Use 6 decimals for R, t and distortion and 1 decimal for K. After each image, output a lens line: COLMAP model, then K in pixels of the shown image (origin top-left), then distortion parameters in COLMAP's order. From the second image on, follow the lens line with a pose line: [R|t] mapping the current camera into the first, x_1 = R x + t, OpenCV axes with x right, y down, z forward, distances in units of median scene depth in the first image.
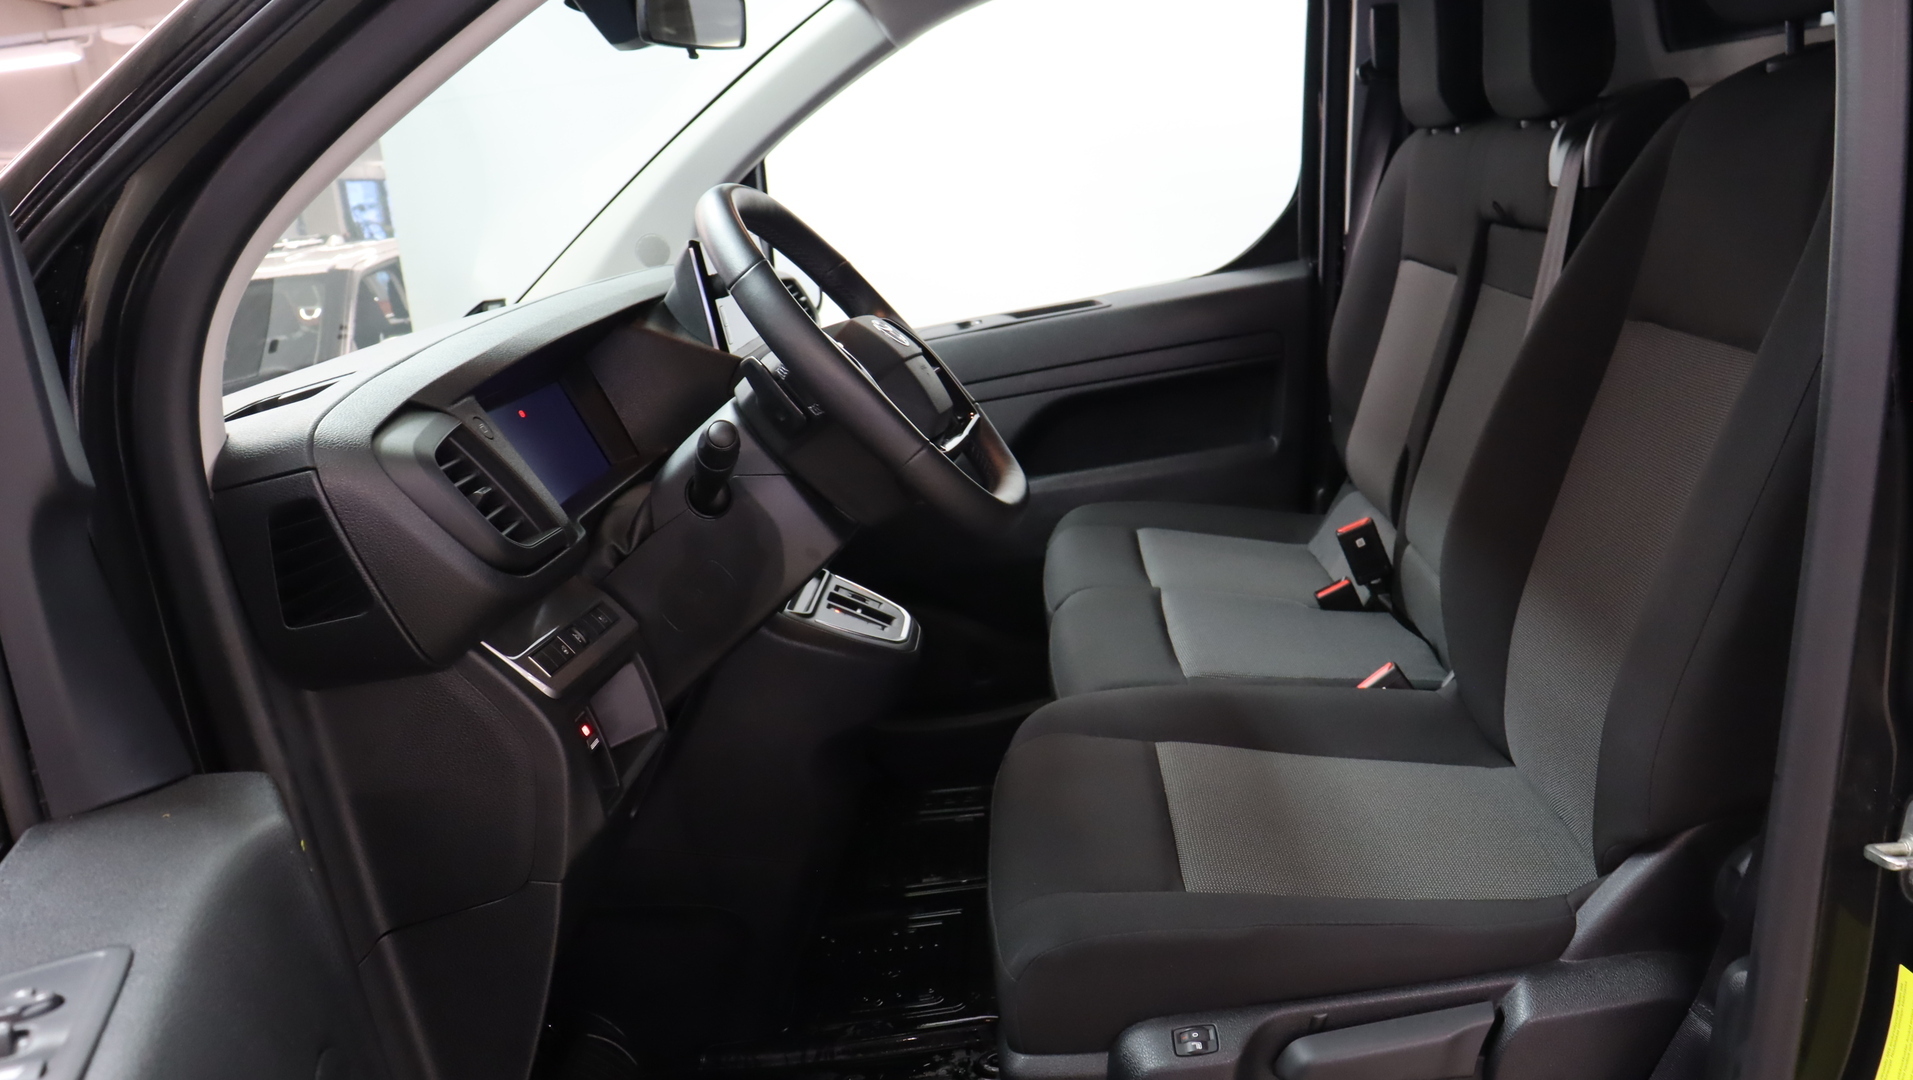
lens RADIAL K [[1586.7, 0, 966.4], [0, 1586.7, 531.4], [0, 0, 1]] dist [-0.163397, 0.161922]
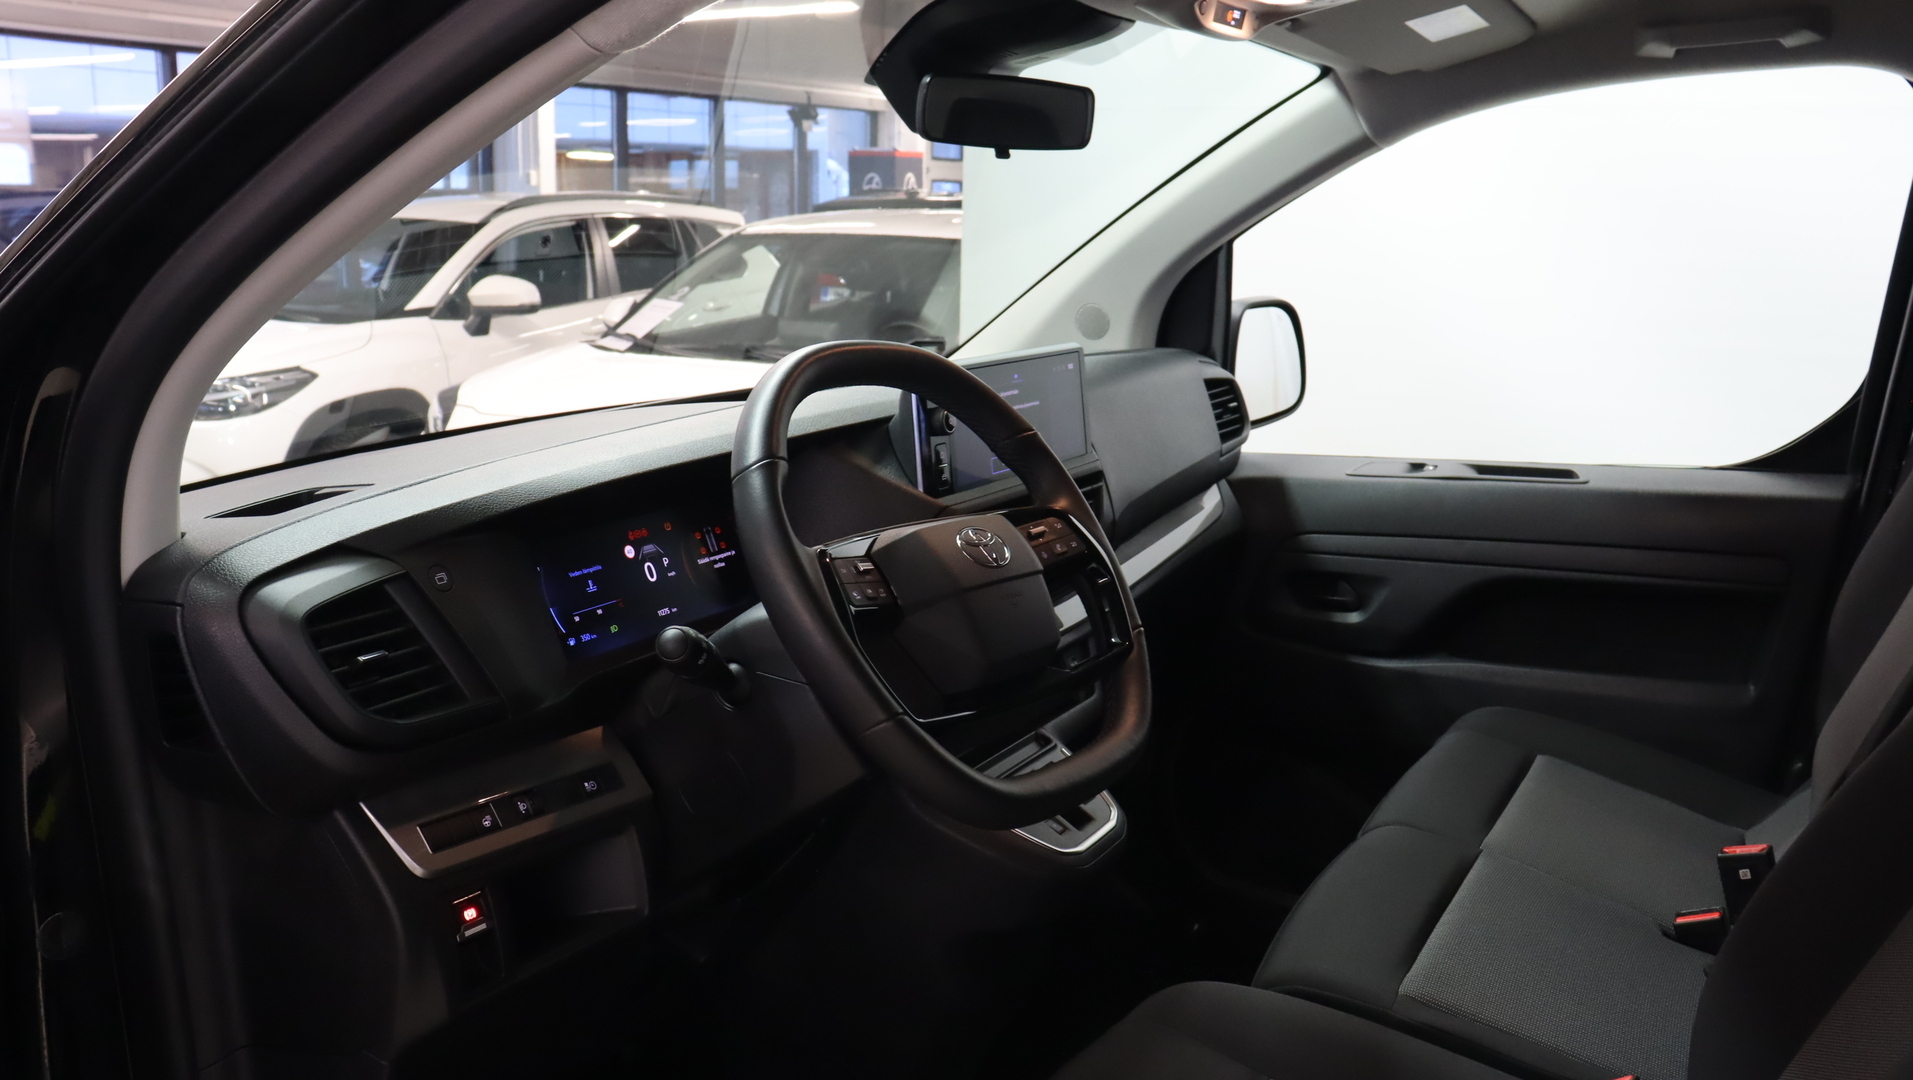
lens RADIAL K [[1586.7, 0, 966.4], [0, 1586.7, 531.4], [0, 0, 1]] dist [-0.163397, 0.161922]
pose [[0.875398, 0.221768, -0.429531, 0.179997], [-0.217290, 0.974251, 0.060163, -0.106180], [0.431813, 0.040666, 0.901046, 0.134405]]
